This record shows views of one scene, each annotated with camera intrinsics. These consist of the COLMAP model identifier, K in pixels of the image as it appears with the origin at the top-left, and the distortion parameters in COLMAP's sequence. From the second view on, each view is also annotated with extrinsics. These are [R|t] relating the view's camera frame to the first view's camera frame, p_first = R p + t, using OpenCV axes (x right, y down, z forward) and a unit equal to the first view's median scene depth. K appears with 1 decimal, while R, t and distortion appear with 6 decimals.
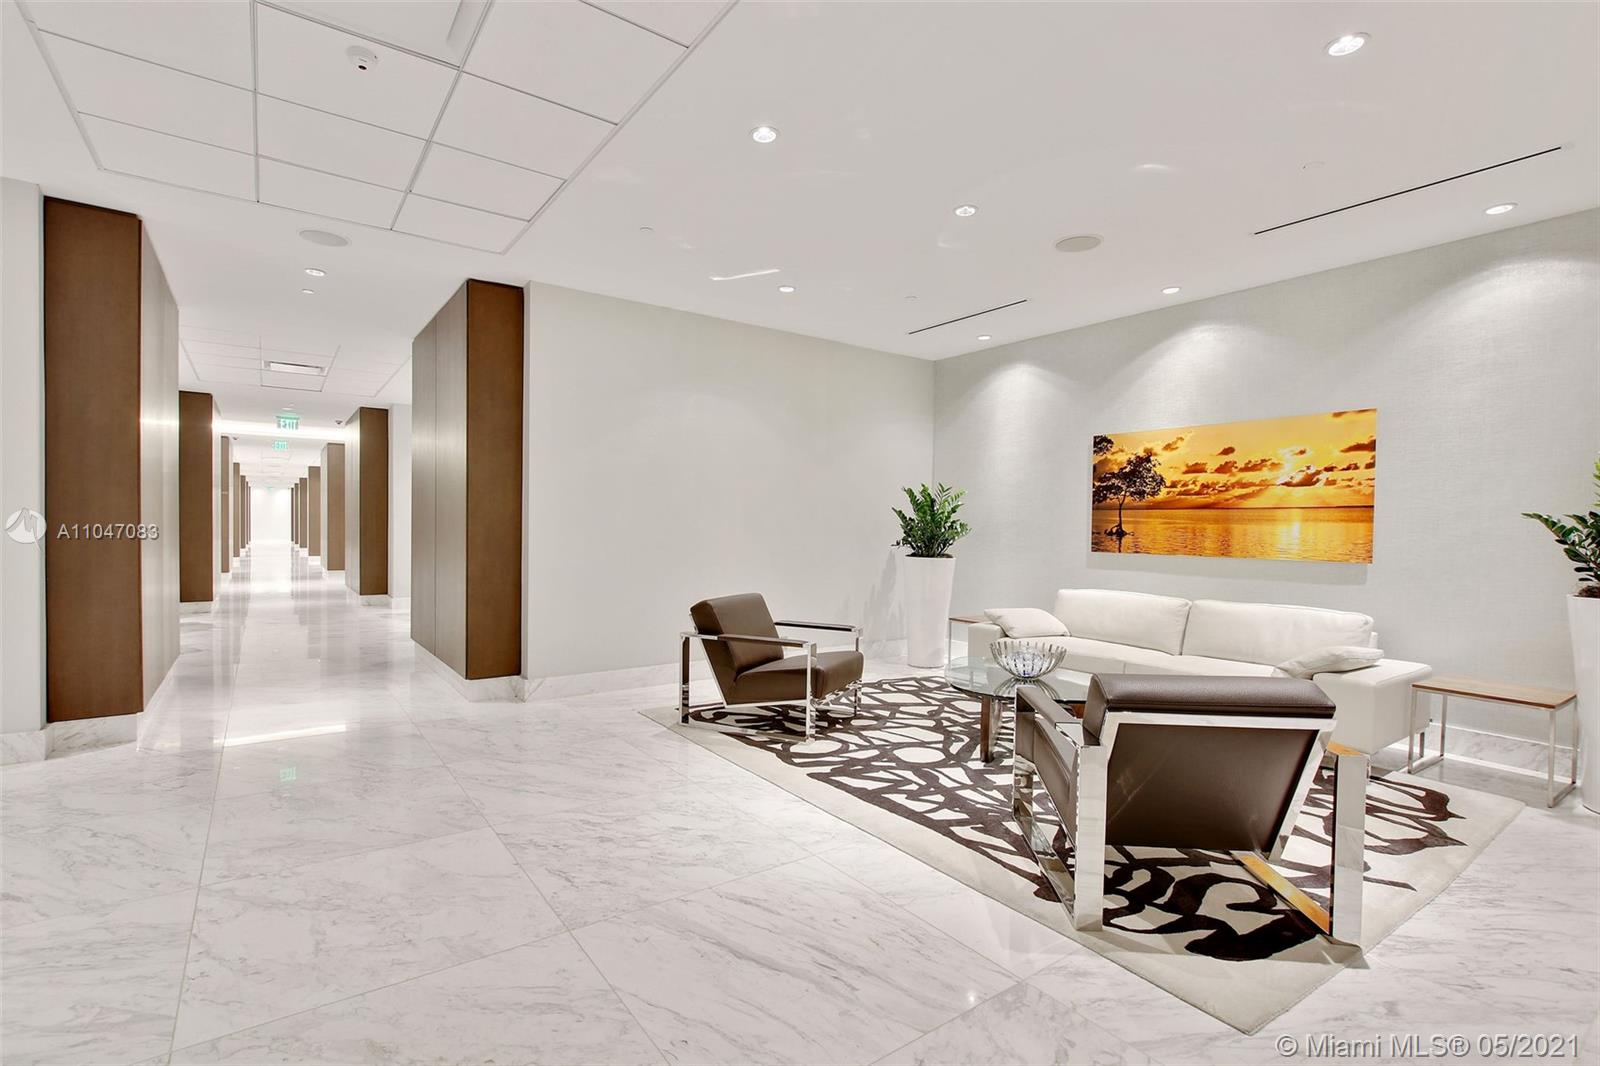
lens RADIAL K [[730.2, 0, 799.1], [0, 730.2, 549.3], [0, 0, 1]] dist [-0.044104, 0.011214]
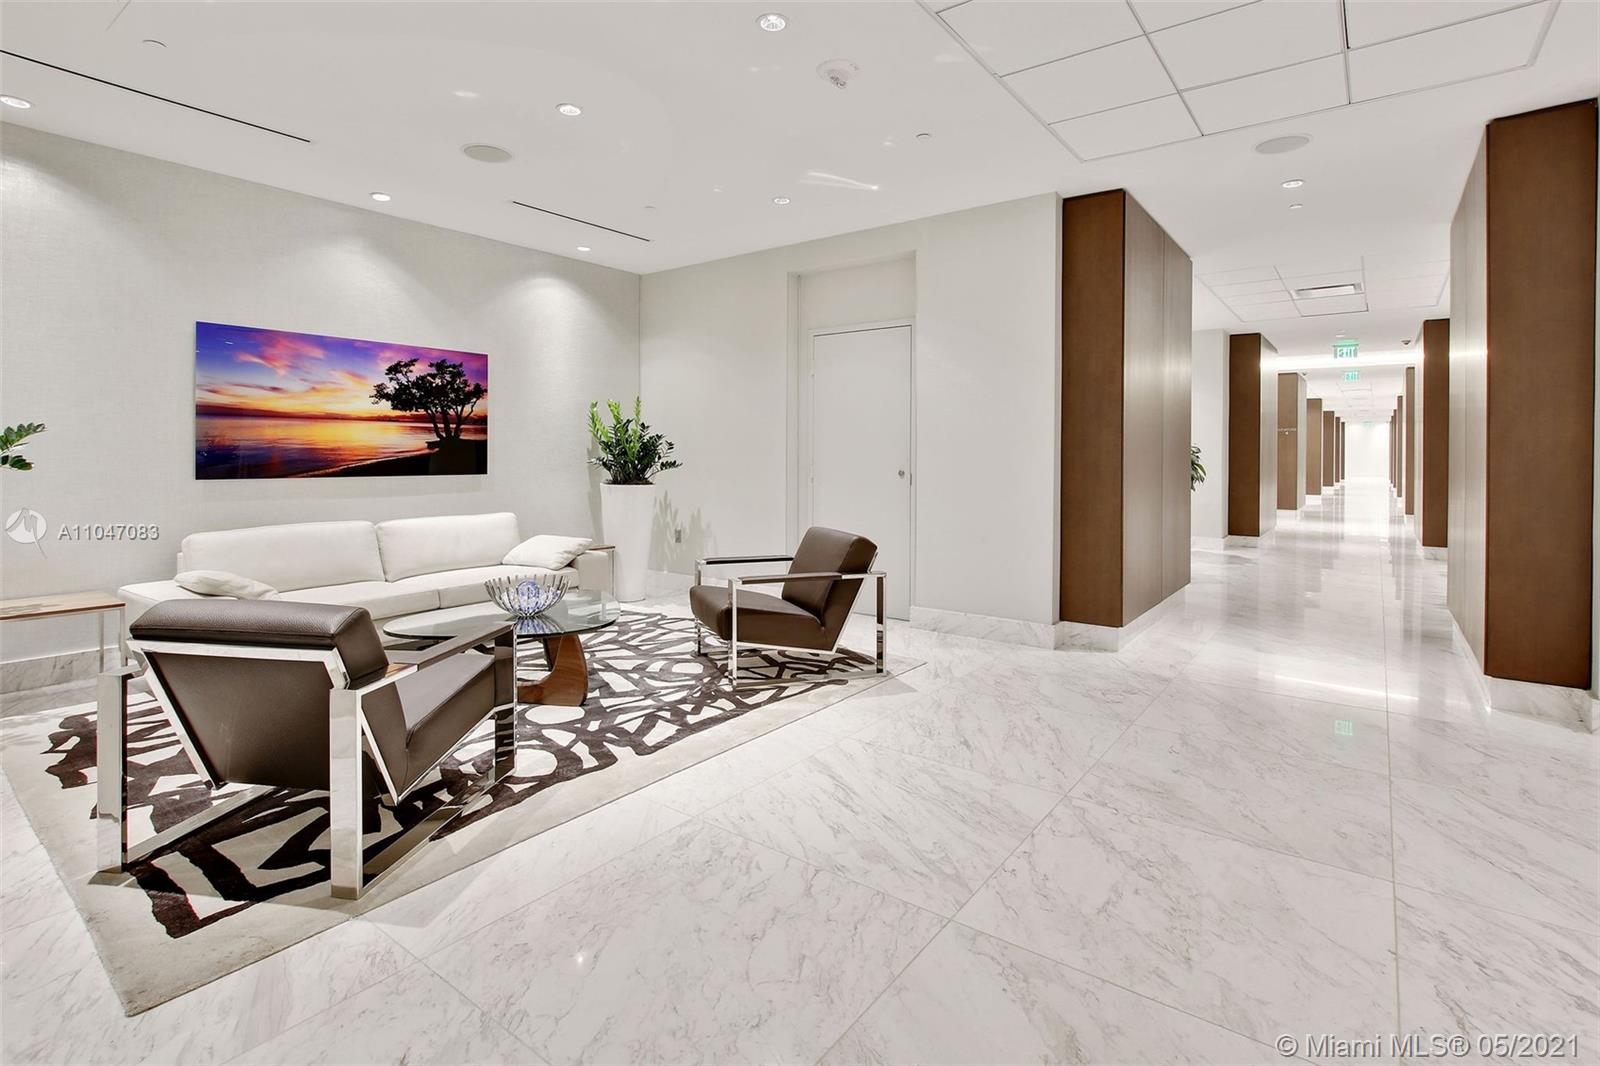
lens RADIAL K [[773.4, 0, 799.2], [0, 773.4, 453.2], [0, 0, 1]] dist [-0.003218, -0.000117]
pose [[0.290447, -0.012517, -0.956809, 0.134623], [-0.031541, 0.999246, -0.022646, -0.002345], [0.956371, 0.036756, 0.289833, 0.207179]]
